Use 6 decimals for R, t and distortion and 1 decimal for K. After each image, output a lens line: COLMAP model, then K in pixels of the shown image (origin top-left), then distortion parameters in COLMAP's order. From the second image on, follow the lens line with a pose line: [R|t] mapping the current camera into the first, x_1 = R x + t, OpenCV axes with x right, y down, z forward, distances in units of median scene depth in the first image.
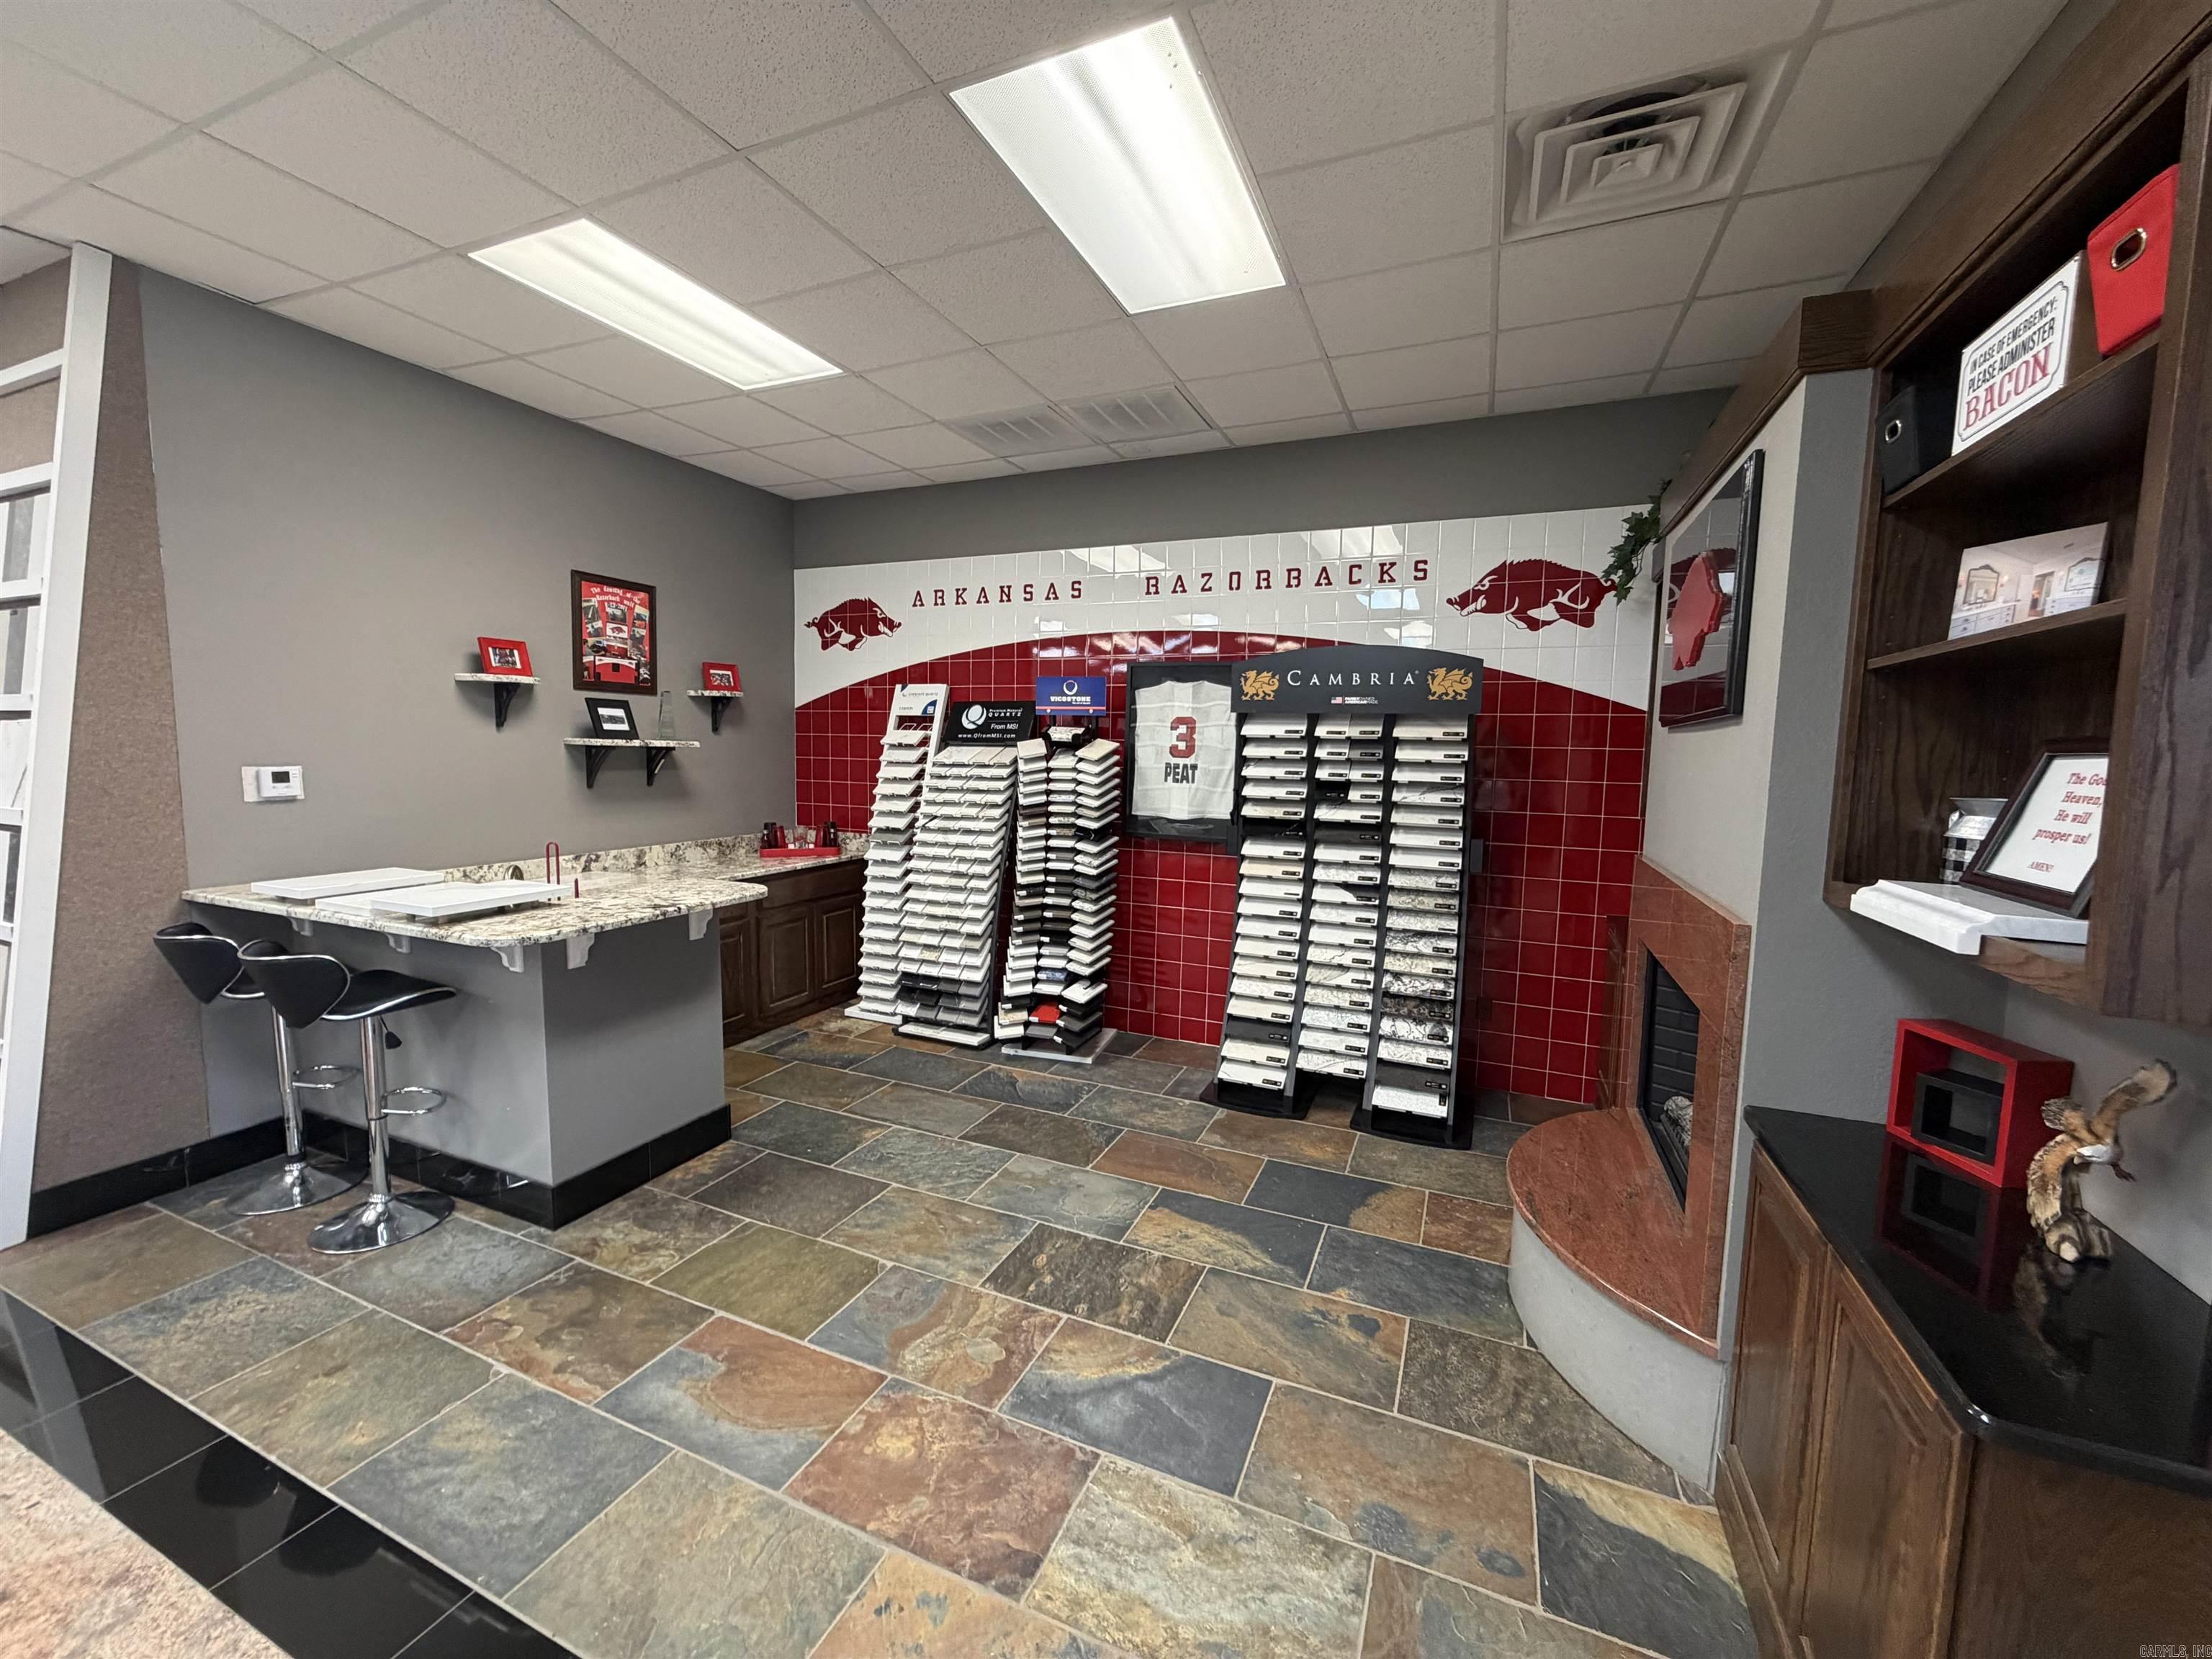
lens RADIAL K [[882.9, 0, 1096.7], [0, 882.9, 824.1], [0, 0, 1]] dist [0.001956, -0.000179]
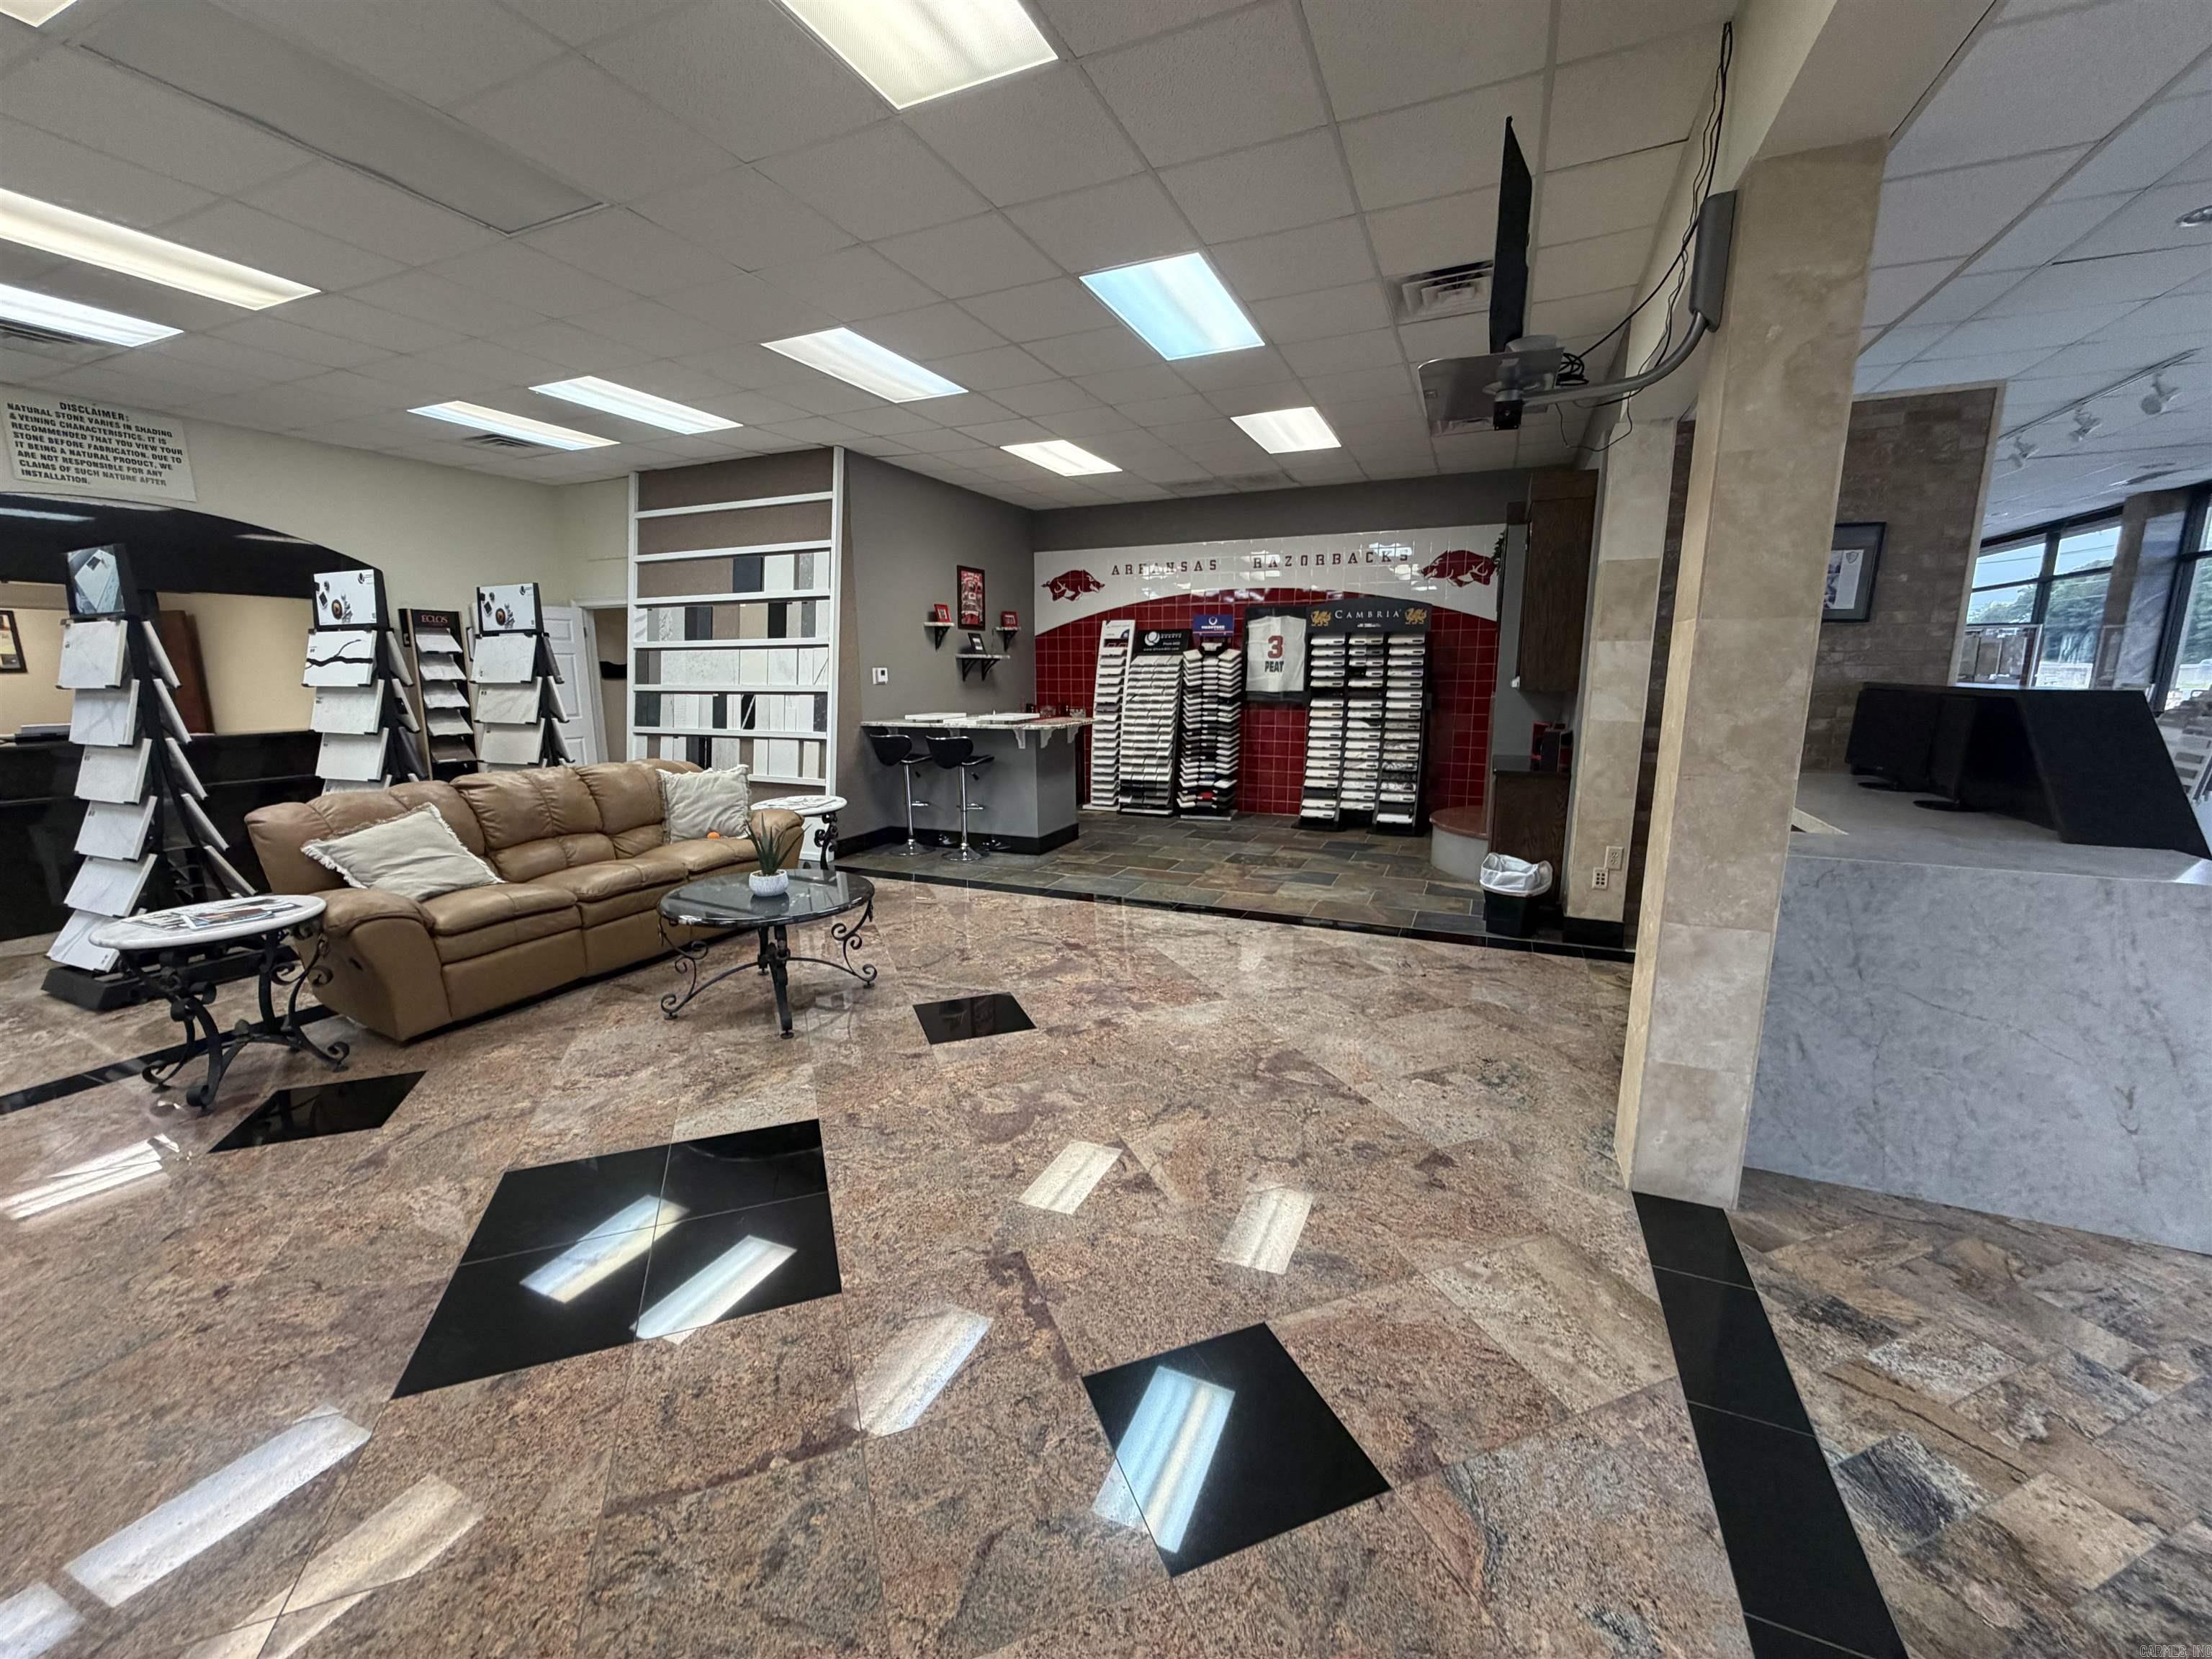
lens RADIAL K [[882.9, 0, 1098.4], [0, 882.9, 824.6], [0, 0, 1]] dist [0.001956, -0.000179]
pose [[0.999738, -0.021966, -0.006408, -0.289087], [0.022440, 0.995962, 0.086928, 0.110825], [0.004472, -0.087049, 0.996194, -0.939689]]
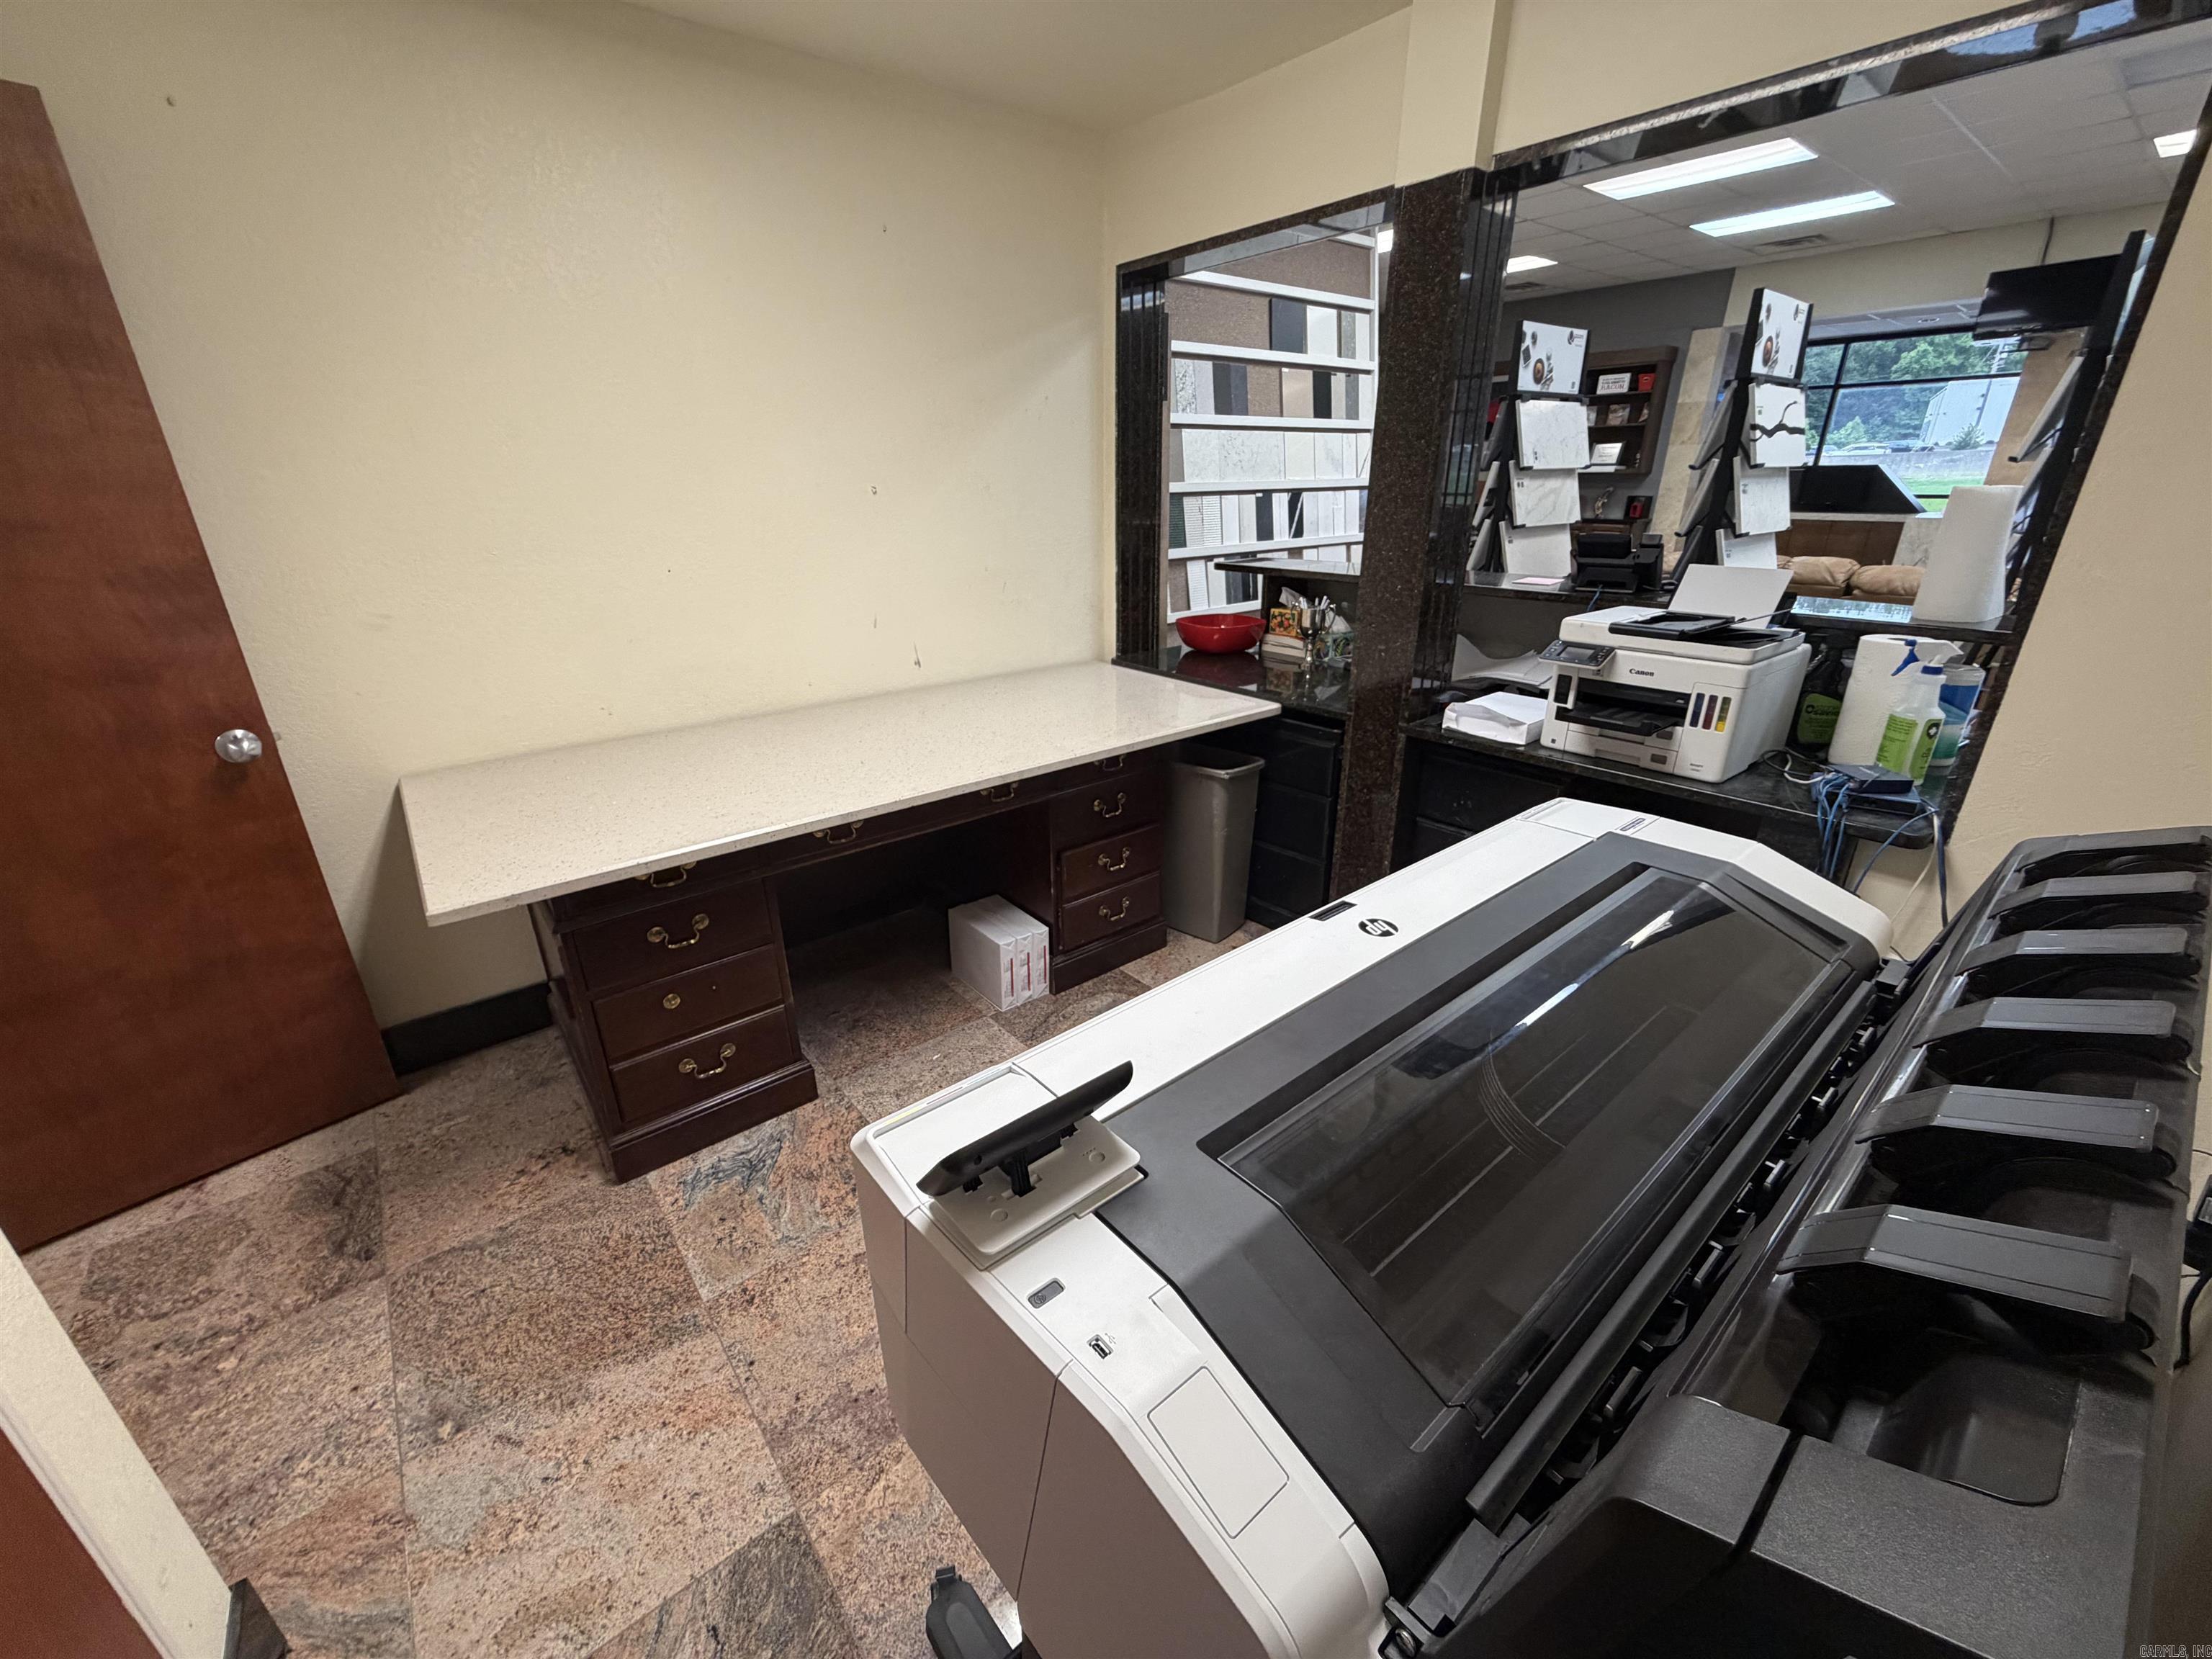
lens RADIAL K [[882.9, 0, 1105.4], [0, 882.9, 830.8], [0, 0, 1]] dist [0.001956, -0.000179]
pose [[0.448051, -0.354443, 0.820744, -2.327014], [0.097917, 0.931982, 0.349028, -0.019461], [-0.888630, -0.076018, 0.452281, 0.336721]]
